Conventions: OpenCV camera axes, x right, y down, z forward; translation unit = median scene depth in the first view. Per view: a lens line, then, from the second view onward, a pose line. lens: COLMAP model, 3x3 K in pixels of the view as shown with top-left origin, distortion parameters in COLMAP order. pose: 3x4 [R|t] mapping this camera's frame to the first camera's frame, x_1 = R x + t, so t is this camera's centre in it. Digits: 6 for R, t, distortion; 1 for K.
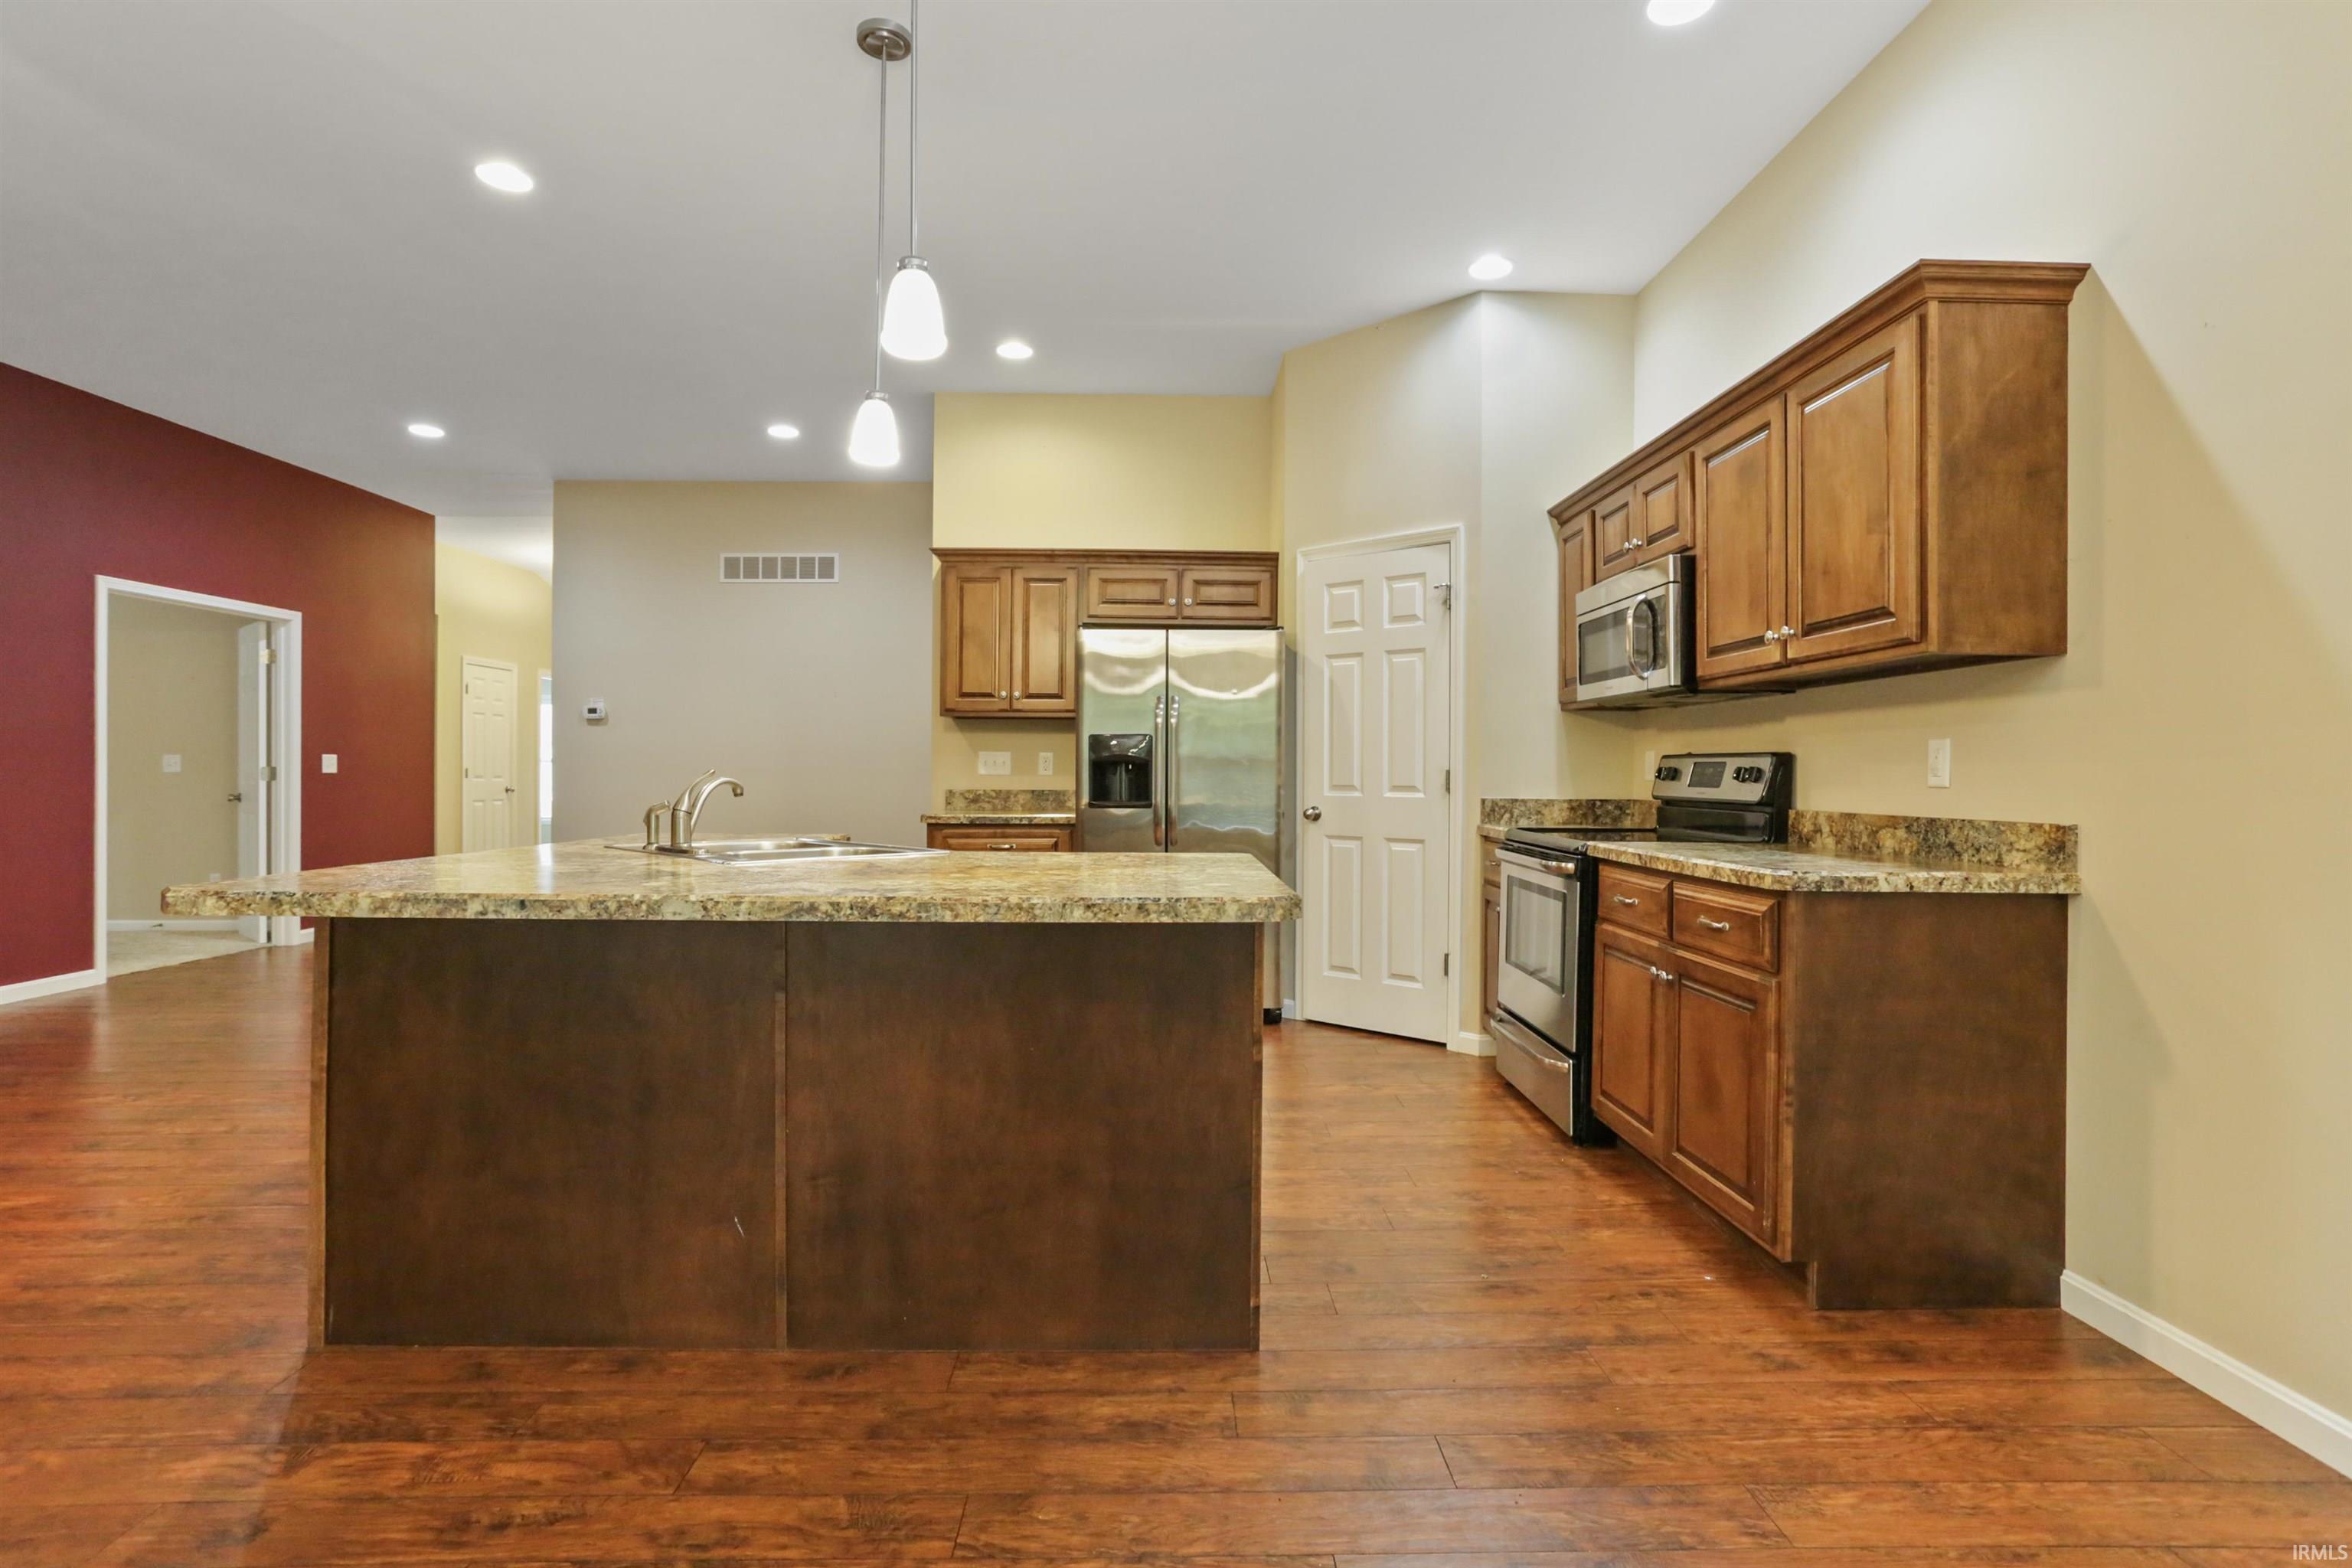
lens RADIAL K [[1126.1, 0, 1173.8], [0, 1126.1, 777.0], [0, 0, 1]] dist [-0.054920, 0.032374]
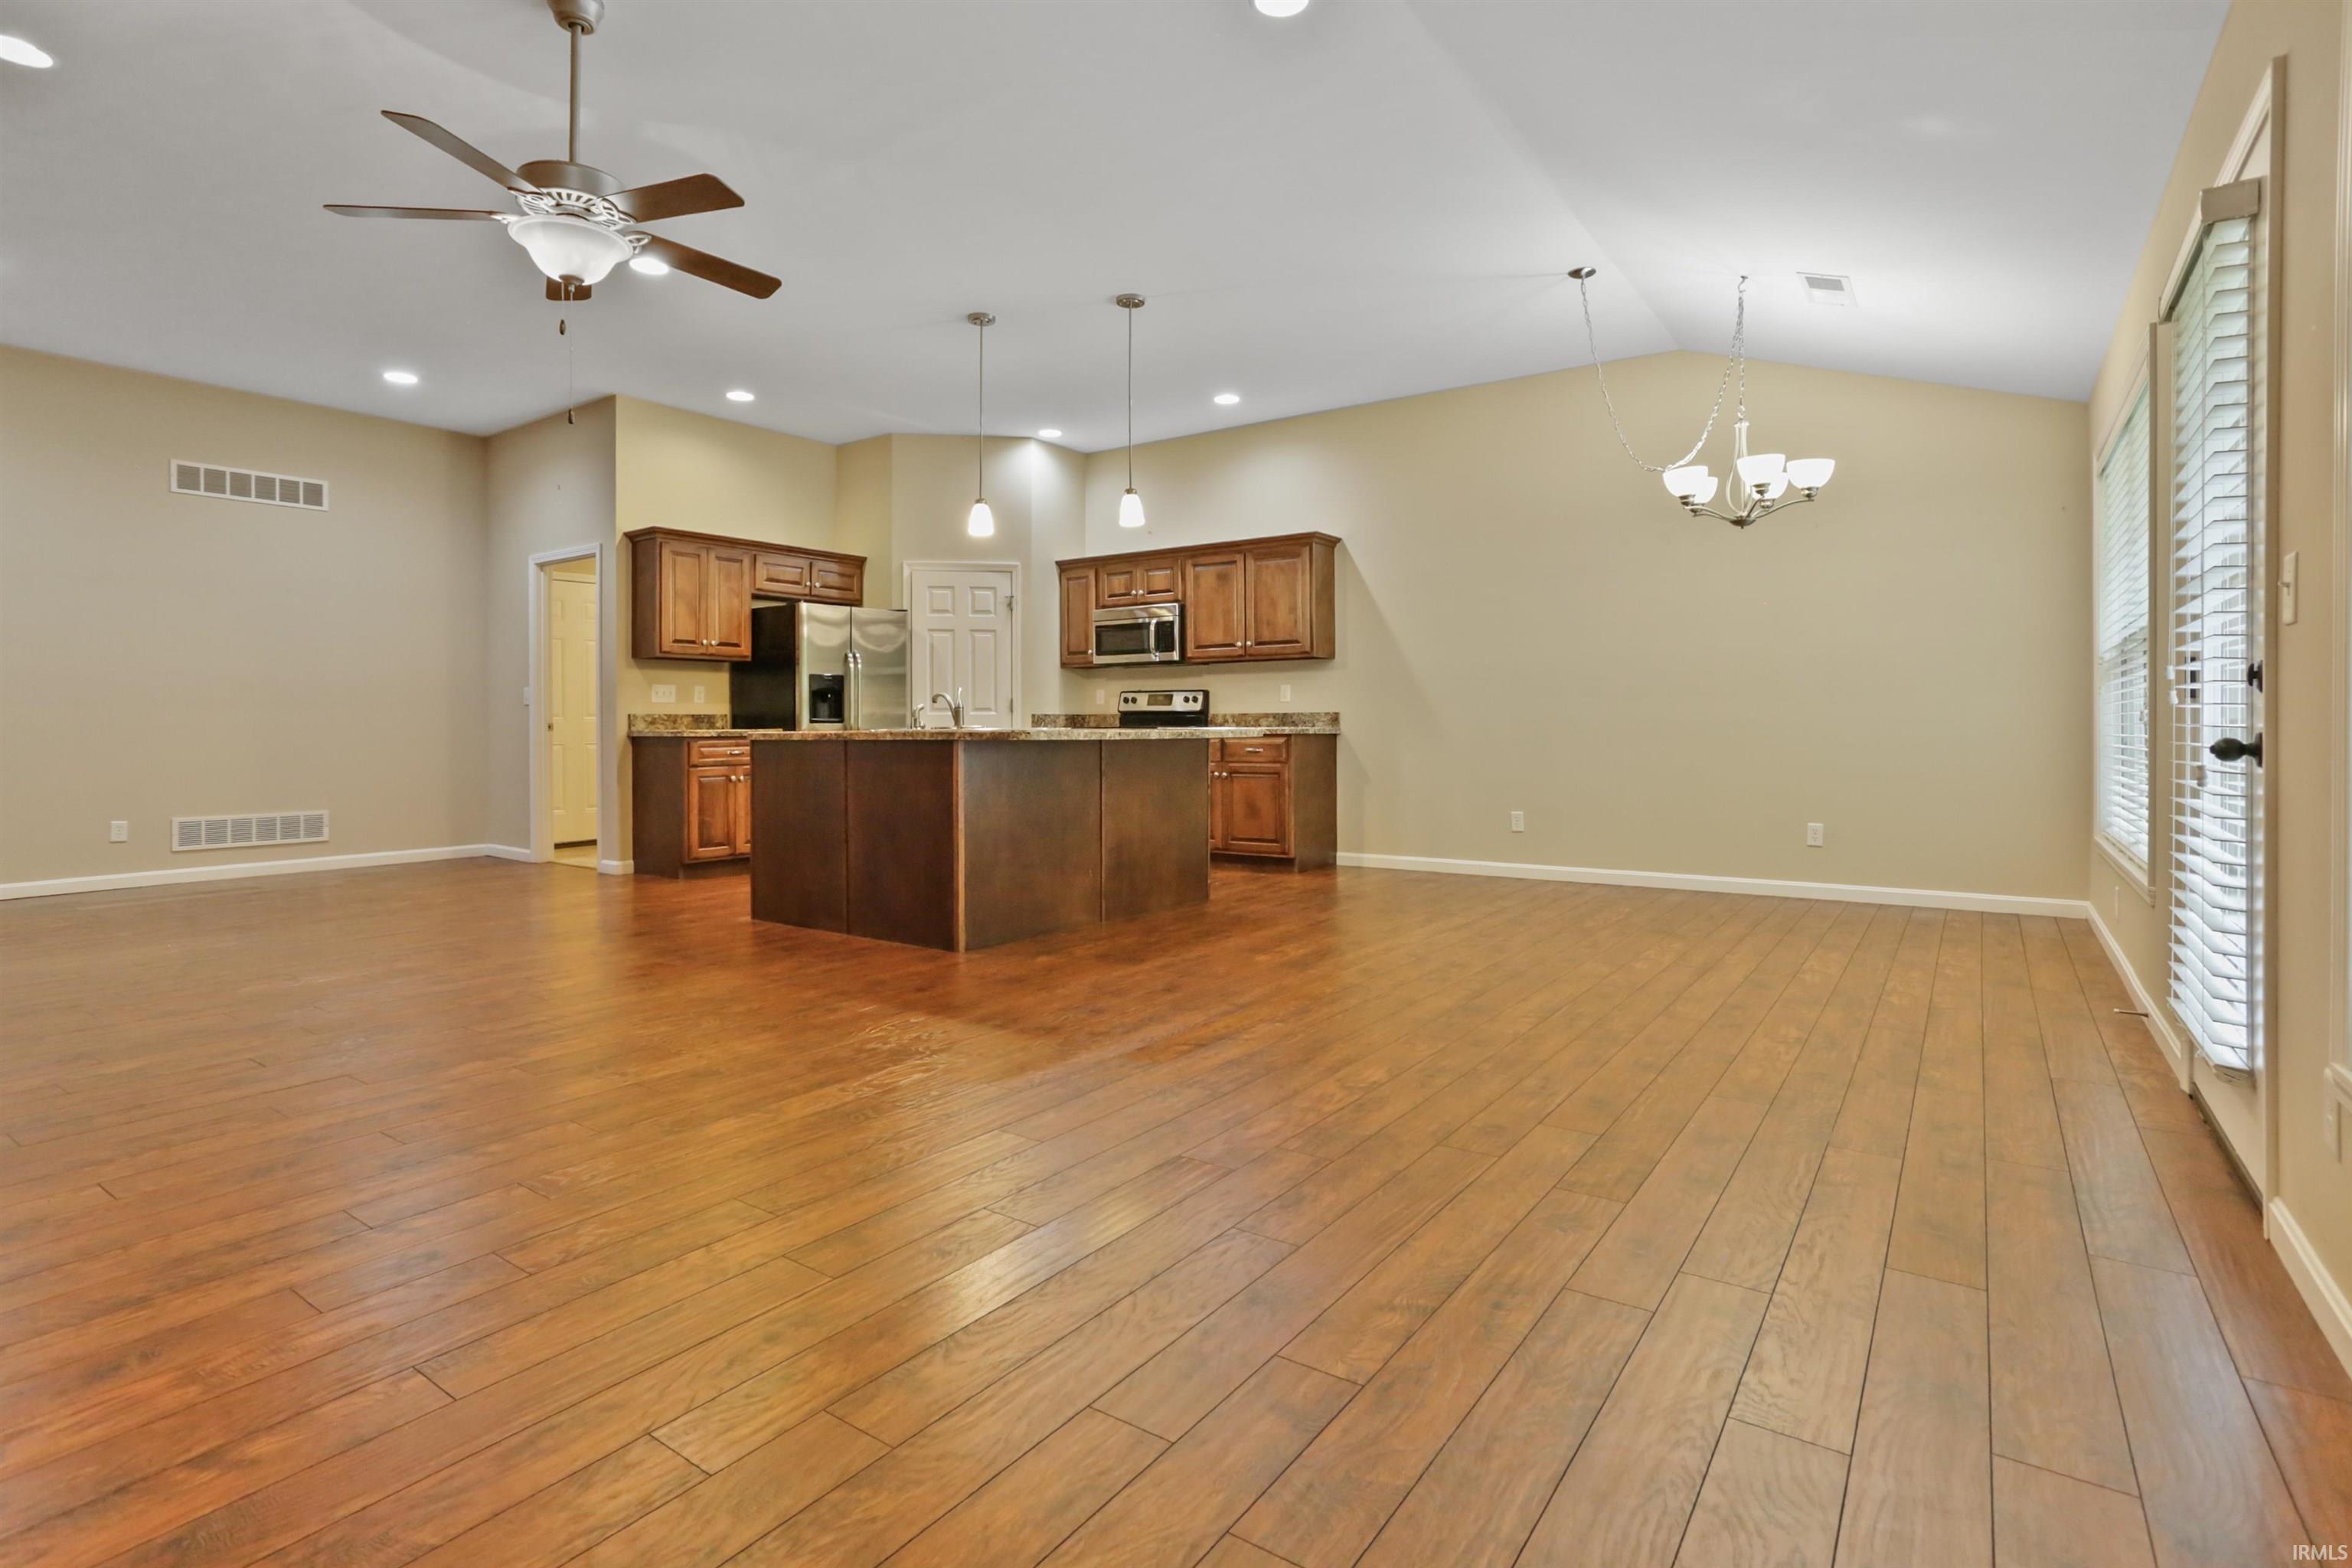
lens RADIAL K [[1151.6, 0, 1163.0], [0, 1151.6, 728.7], [0, 0, 1]] dist [-0.052887, 0.027977]
pose [[0.607123, -0.010837, 0.794534, -1.006446], [0.010641, 0.999928, 0.005507, 0.031757], [-0.794537, 0.005111, 0.607195, -0.293202]]
